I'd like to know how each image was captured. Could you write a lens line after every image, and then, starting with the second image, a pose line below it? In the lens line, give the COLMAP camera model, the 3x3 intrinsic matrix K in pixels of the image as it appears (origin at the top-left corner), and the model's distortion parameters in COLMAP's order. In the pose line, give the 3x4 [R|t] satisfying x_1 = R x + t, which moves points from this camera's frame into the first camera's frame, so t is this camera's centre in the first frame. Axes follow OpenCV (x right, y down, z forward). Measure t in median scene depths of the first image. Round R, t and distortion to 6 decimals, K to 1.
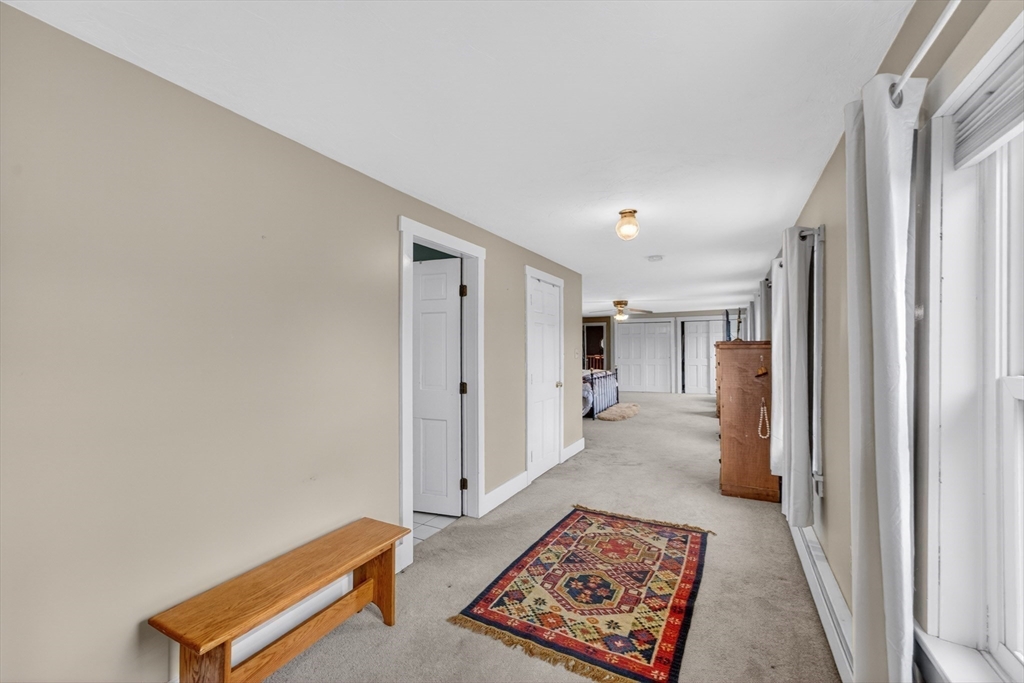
lens RADIAL K [[417.2, 0, 501.9], [0, 417.2, 349.5], [0, 0, 1]] dist [0.001205, 0.000298]
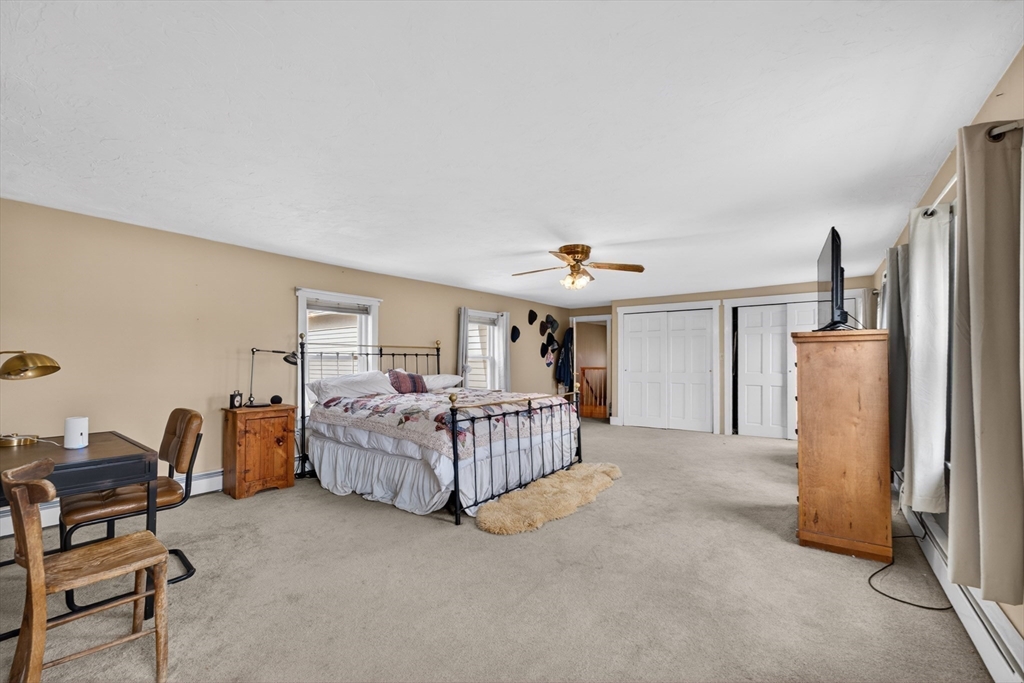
lens RADIAL K [[421.0, 0, 506.6], [0, 421.0, 366.1], [0, 0, 1]] dist [-0.000428, 0.000109]
pose [[0.990559, 0.022983, -0.135147, 0.210113], [-0.020898, 0.999640, 0.016823, 0.007645], [0.135485, -0.013840, 0.990683, 0.404417]]
